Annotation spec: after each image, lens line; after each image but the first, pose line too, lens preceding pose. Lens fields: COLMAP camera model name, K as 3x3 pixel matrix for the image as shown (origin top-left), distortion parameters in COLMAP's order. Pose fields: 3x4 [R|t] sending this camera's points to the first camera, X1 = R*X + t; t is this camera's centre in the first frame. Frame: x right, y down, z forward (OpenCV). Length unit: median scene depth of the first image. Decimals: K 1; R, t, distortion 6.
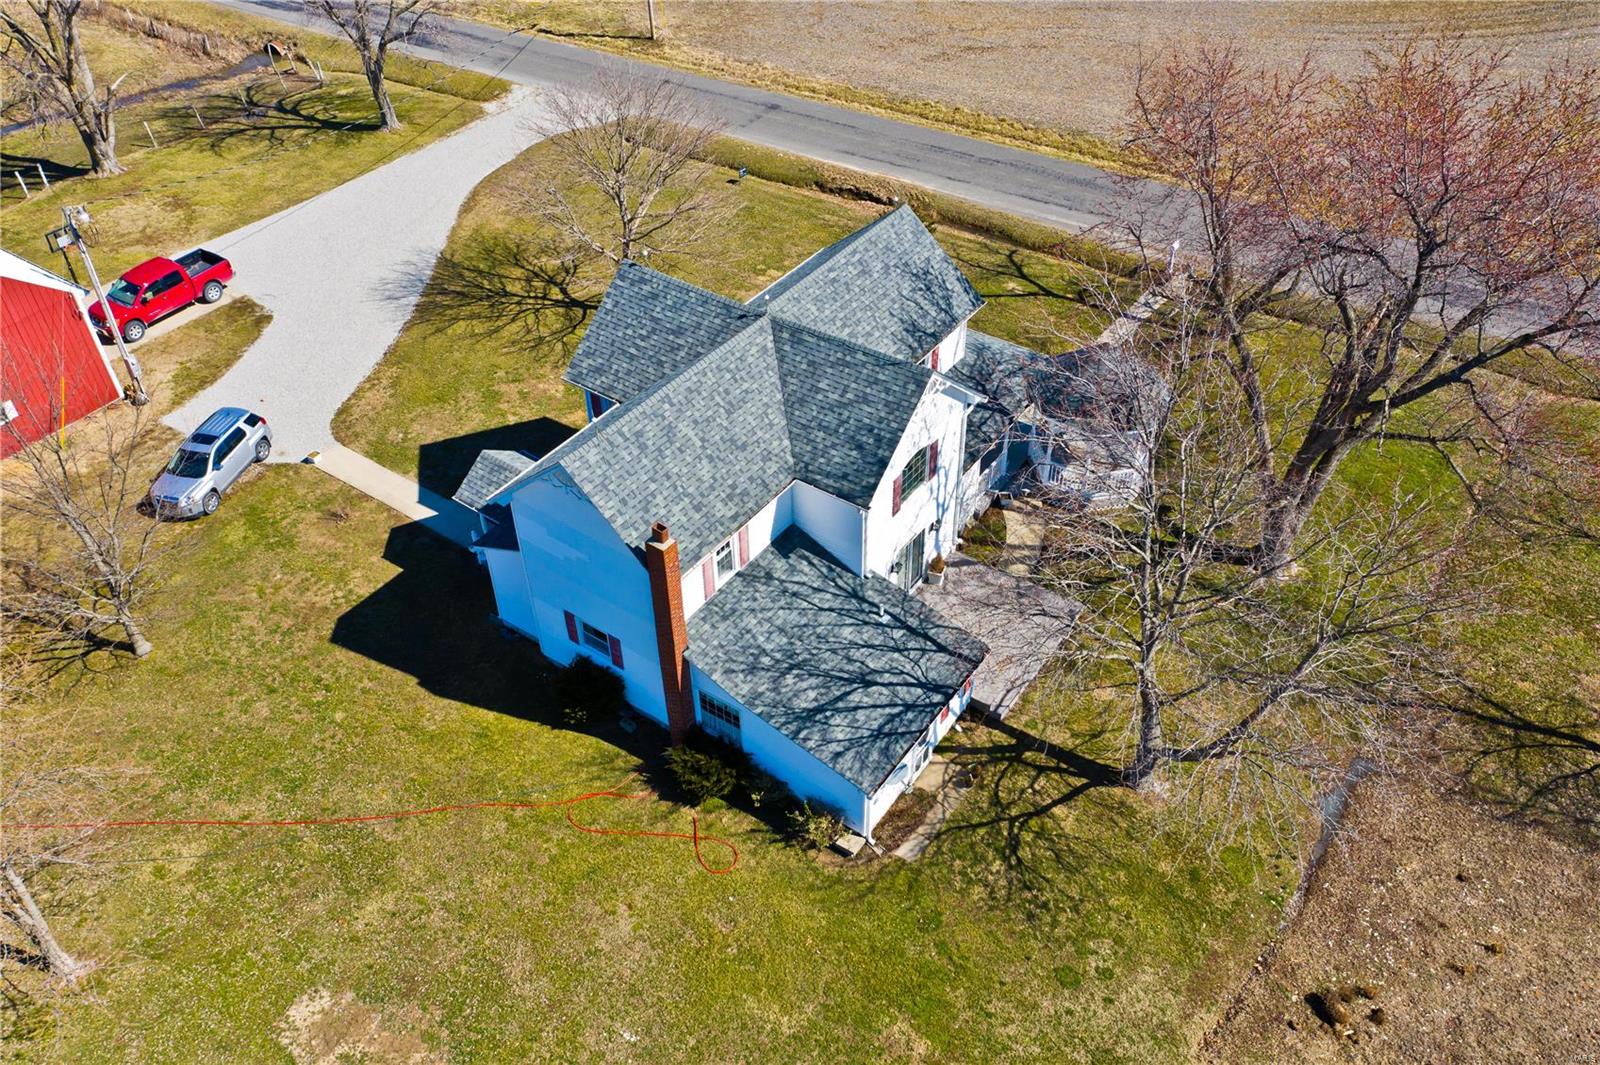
lens RADIAL K [[1258.9, 0, 798.4], [0, 1258.9, 536.3], [0, 0, 1]] dist [-0.014502, 0.034957]
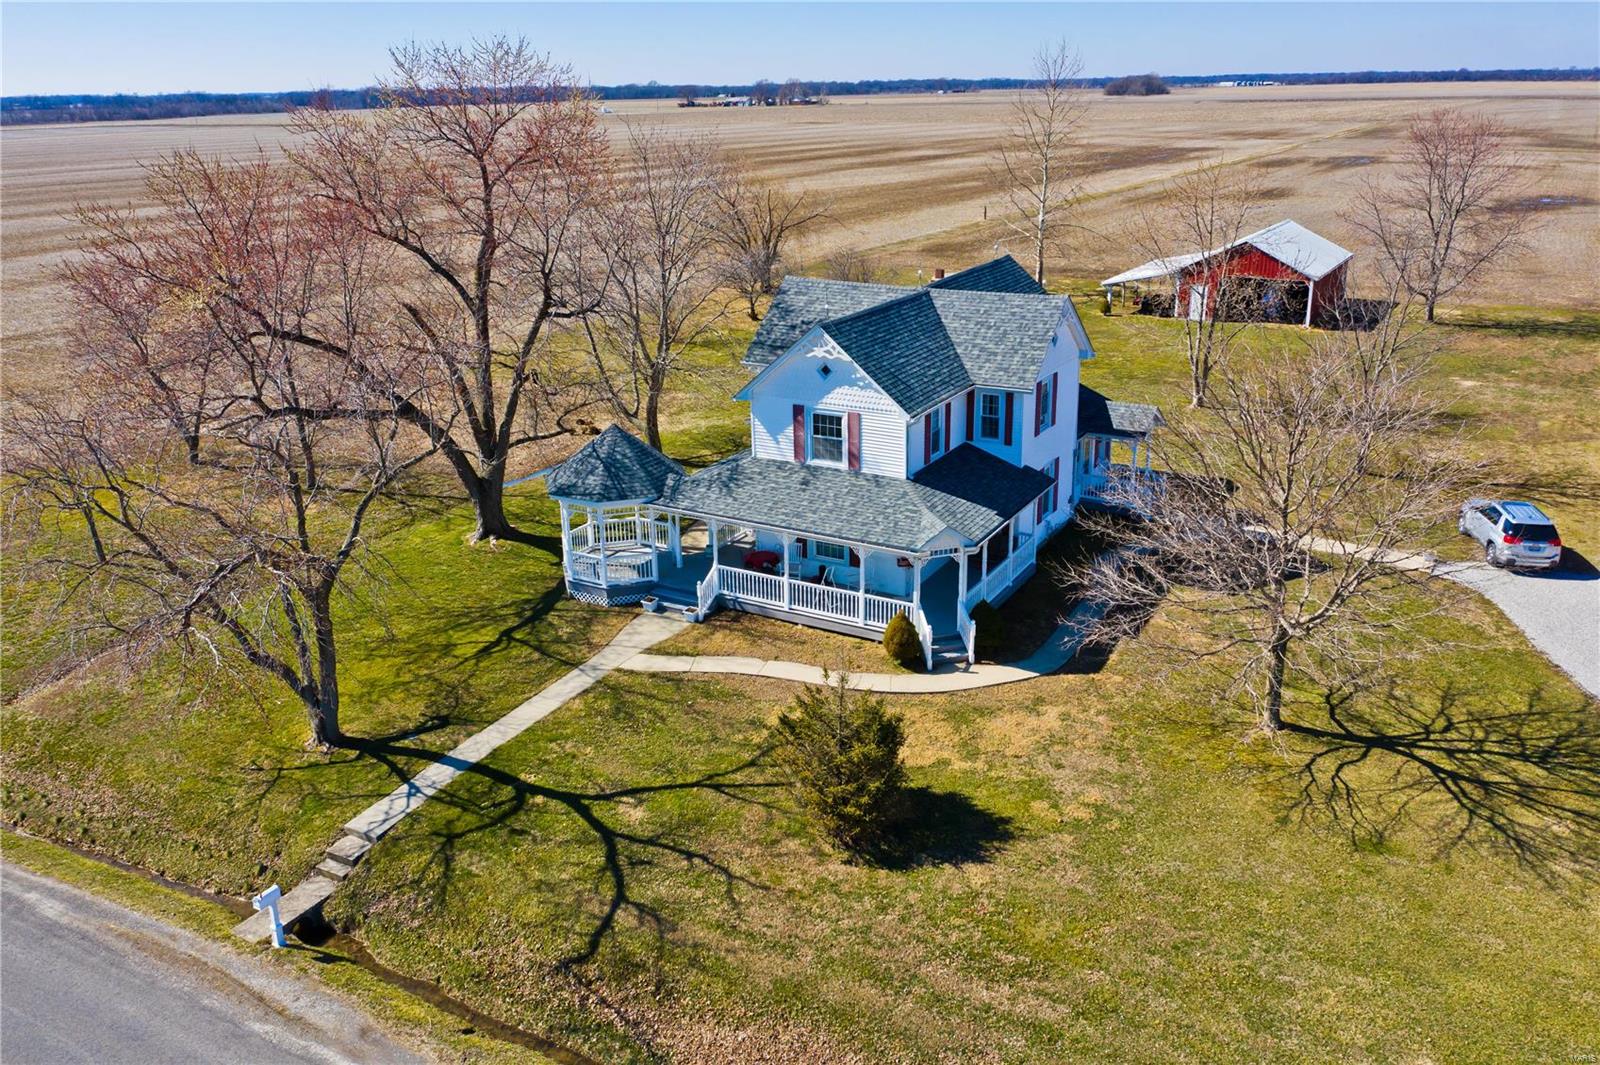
lens RADIAL K [[1258.9, 0, 797.7], [0, 1258.9, 530.6], [0, 0, 1]] dist [-0.014502, 0.034957]
pose [[-0.994961, 0.067450, -0.074185, 0.171813], [-0.031911, 0.488395, 0.872039, -0.957906], [0.095051, 0.870012, -0.483782, 1.513948]]
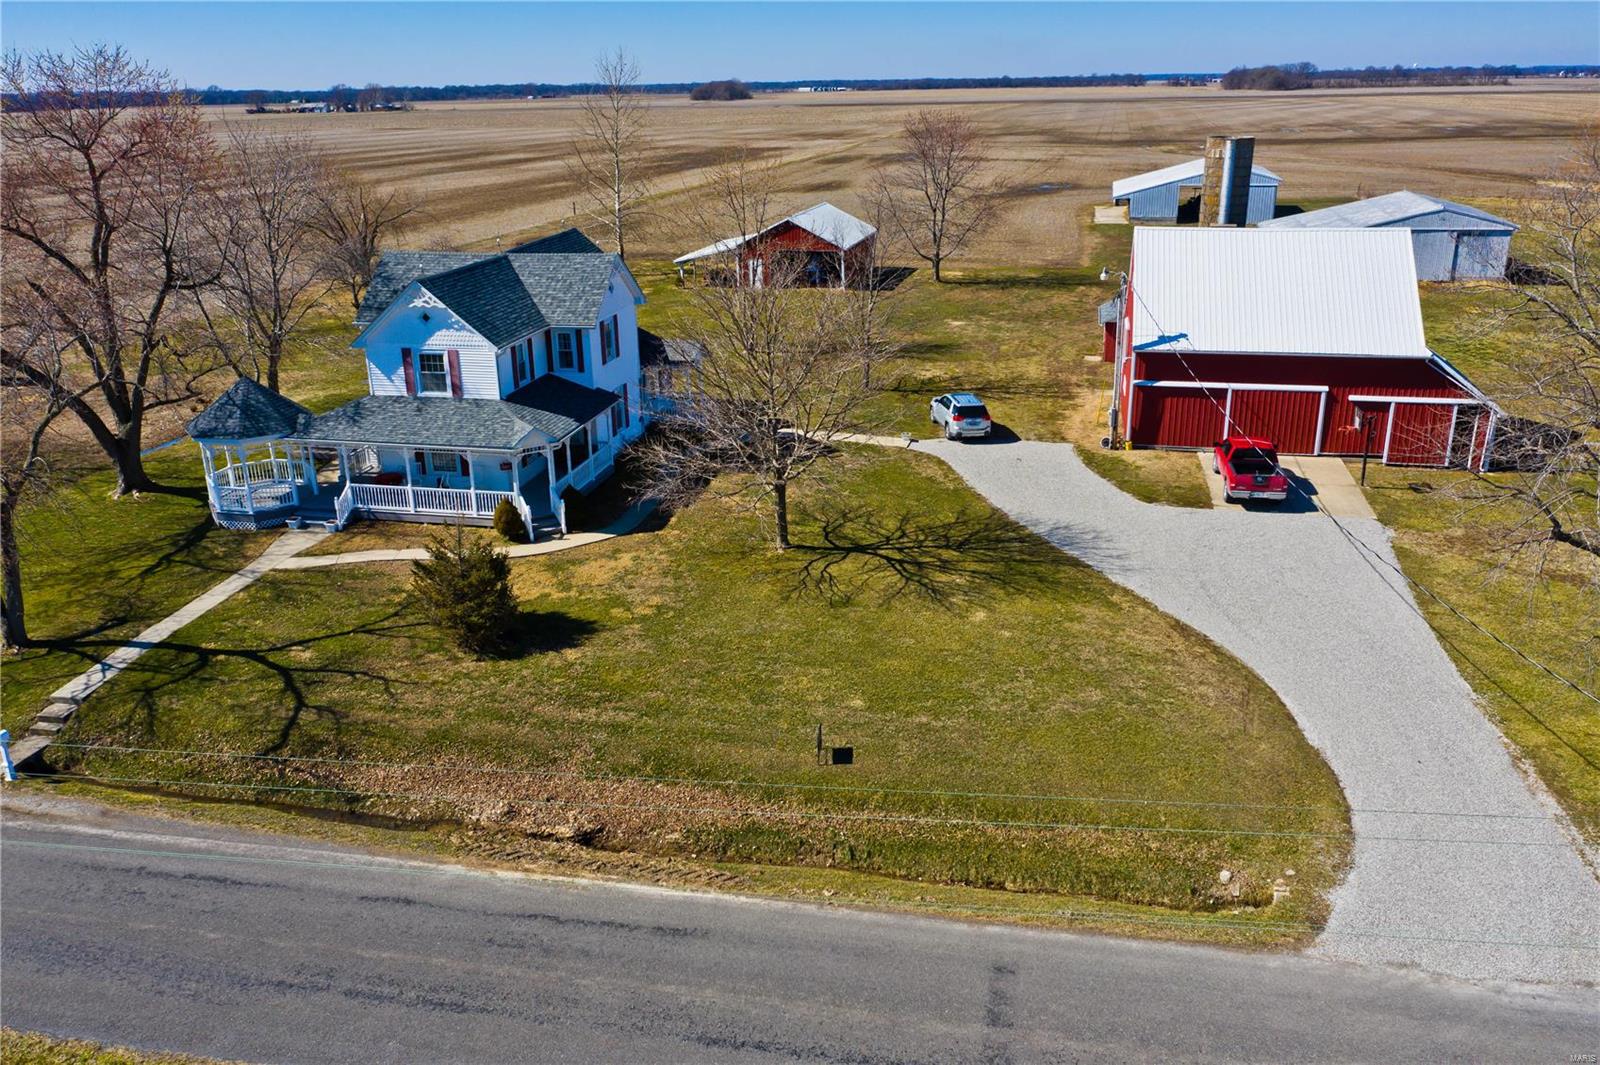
lens RADIAL K [[1258.9, 0, 797.3], [0, 1258.9, 529.7], [0, 0, 1]] dist [-0.014502, 0.034957]
pose [[-0.921352, 0.165089, -0.351931, 0.197727], [-0.227321, 0.505585, 0.832292, -1.141442], [0.315333, 0.846835, -0.428294, 1.725437]]
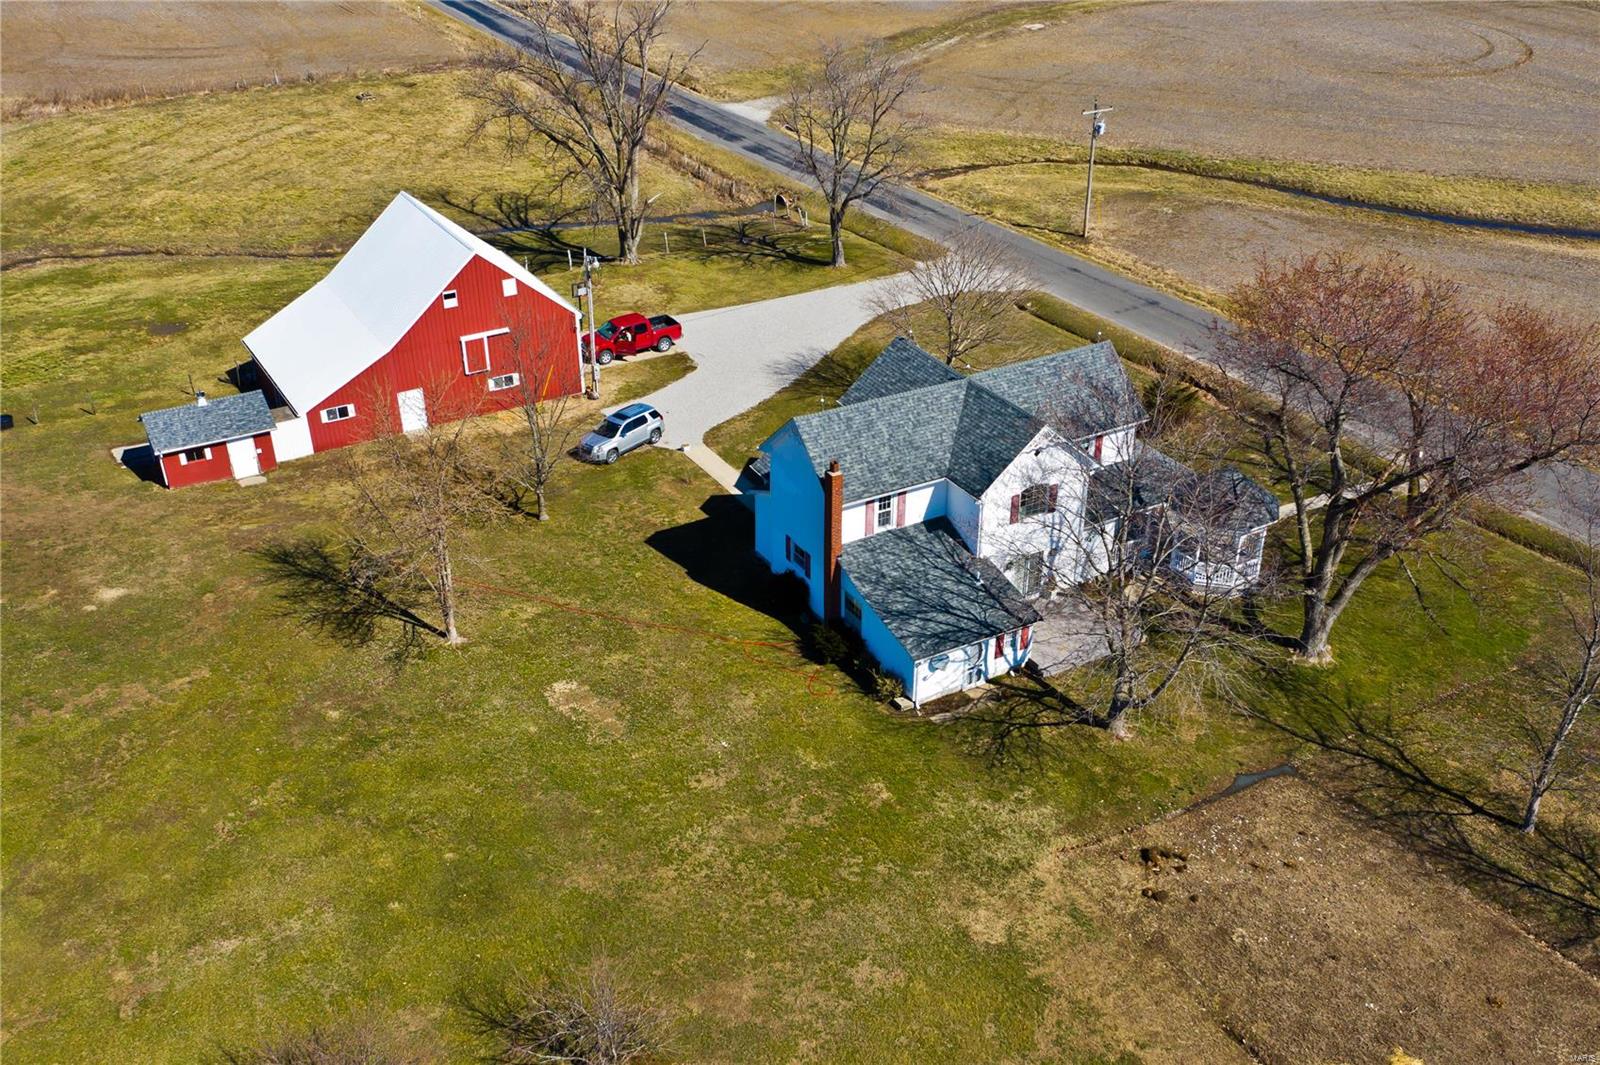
lens RADIAL K [[1519.3, 0, 792.7], [0, 1519.3, 655.2], [0, 0, 1]] dist [-0.002497, 0.000000]
pose [[0.905674, 0.243861, -0.346823, 0.414476], [-0.286304, 0.955114, -0.076070, 0.280157], [0.312705, 0.168191, 0.934841, -0.582491]]
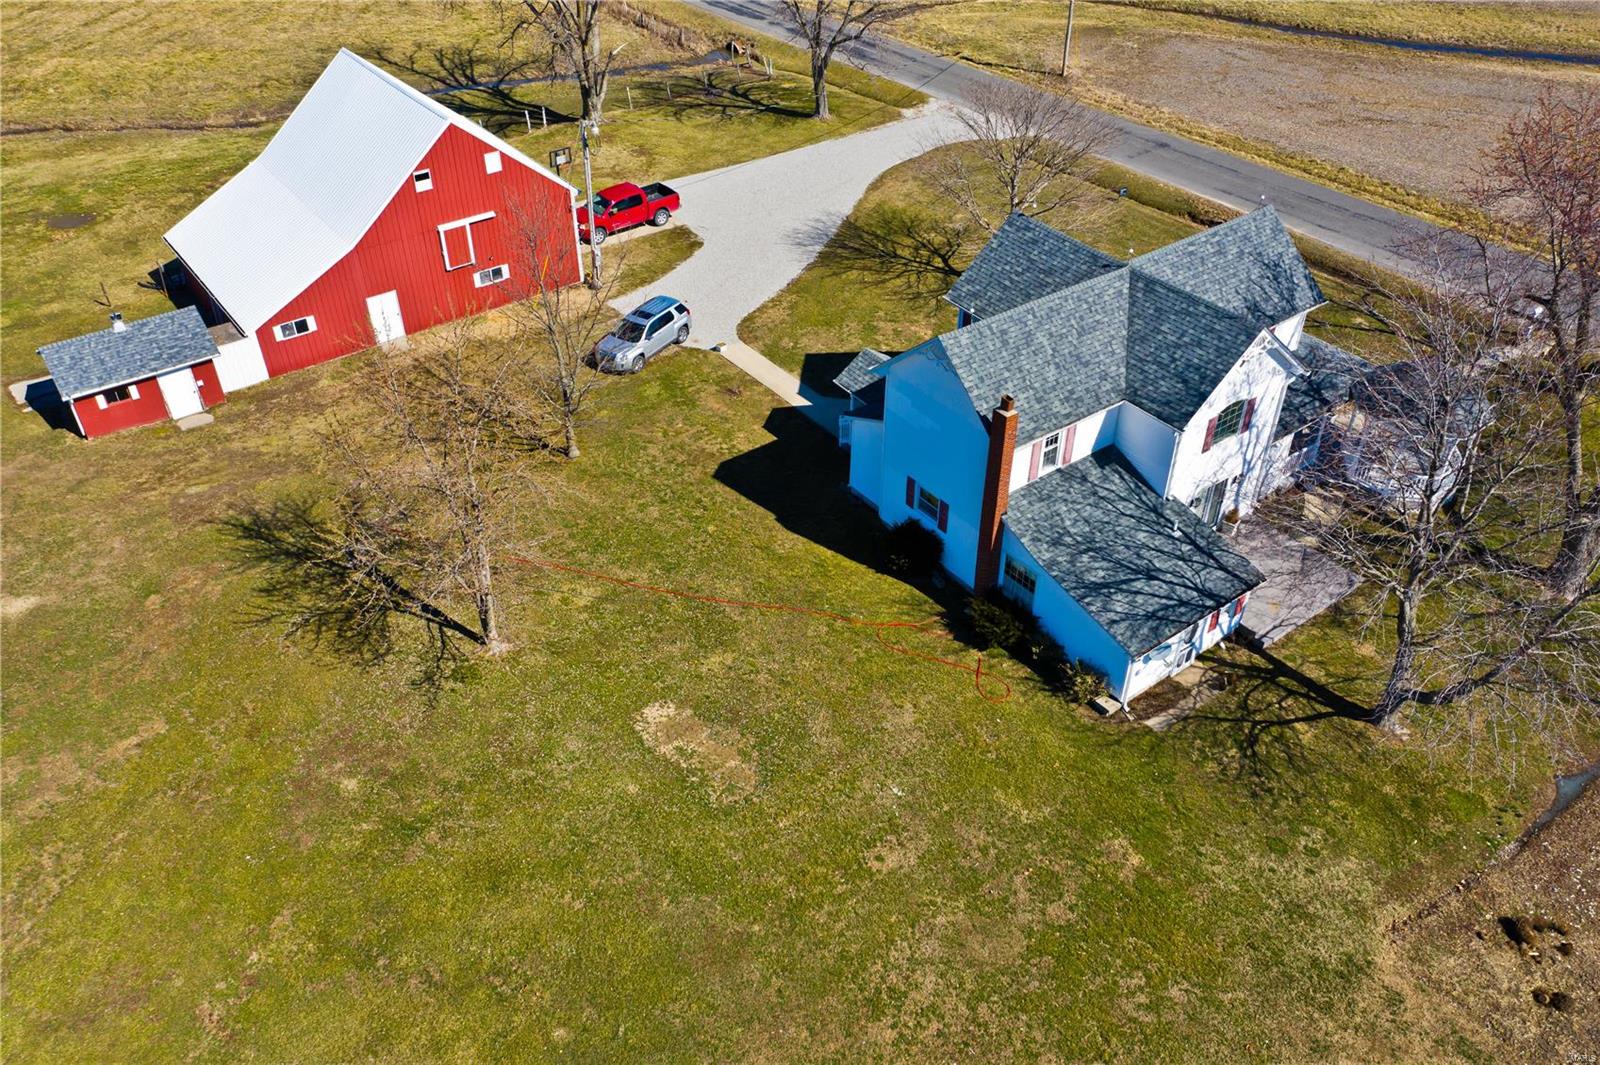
lens RADIAL K [[1258.9, 0, 797.6], [0, 1258.9, 534.3], [0, 0, 1]] dist [-0.014502, 0.034957]
pose [[0.950101, 0.204502, -0.235558, 0.007976], [-0.216679, 0.975877, -0.026738, 0.140218], [0.224407, 0.076444, 0.971493, -0.160769]]
